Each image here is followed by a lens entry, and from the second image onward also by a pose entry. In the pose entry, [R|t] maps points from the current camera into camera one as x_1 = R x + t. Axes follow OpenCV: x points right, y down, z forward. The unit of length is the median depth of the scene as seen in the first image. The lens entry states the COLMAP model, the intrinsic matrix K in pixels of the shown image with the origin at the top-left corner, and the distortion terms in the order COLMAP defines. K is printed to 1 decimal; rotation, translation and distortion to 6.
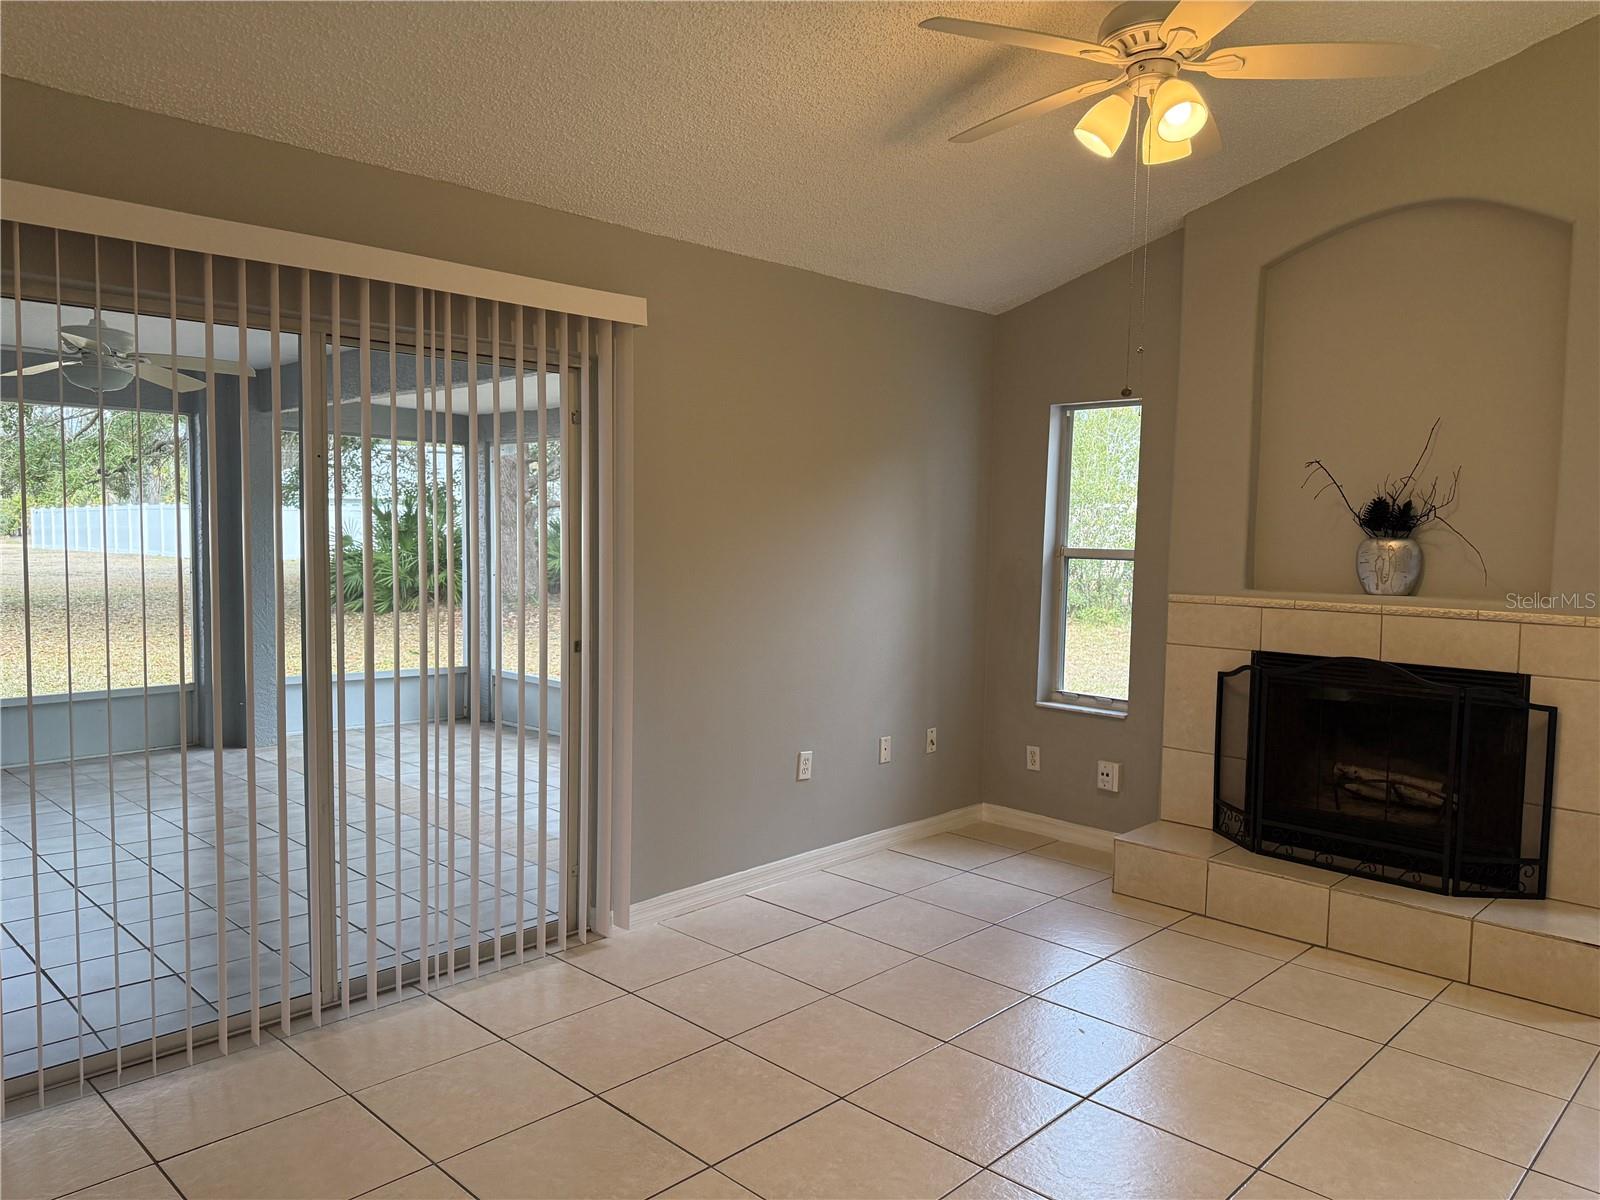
lens RADIAL K [[1119.2, 0, 800.0], [0, 1119.2, 600.0], [0, 0, 1]] dist [0.095397, -0.121878]
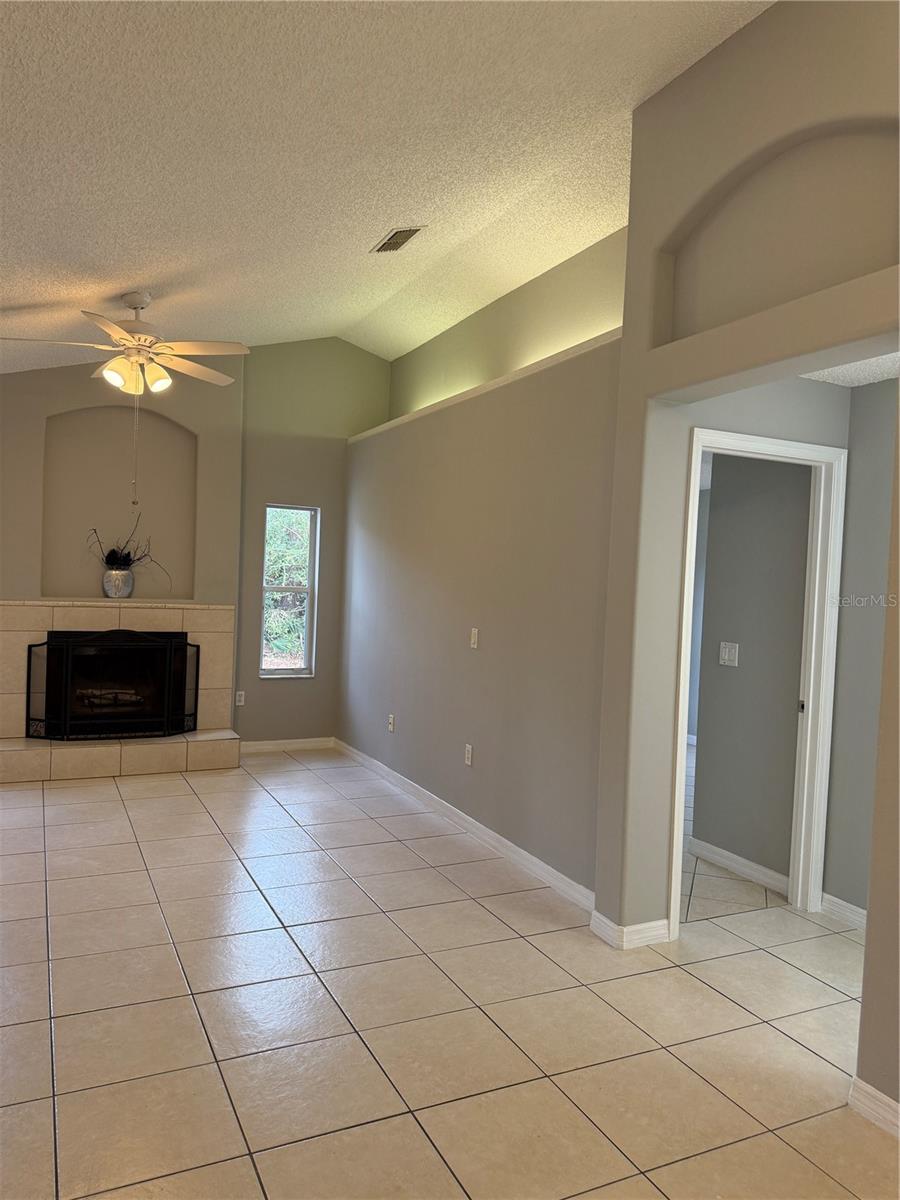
lens RADIAL K [[840.6, 0, 453.8], [0, 840.6, 595.2], [0, 0, 1]] dist [0.090868, -0.159106]
pose [[0.336058, -0.015997, 0.941706, -0.649939], [0.025628, 0.999641, 0.007835, -0.005989], [-0.941493, 0.021500, 0.336347, -0.051243]]
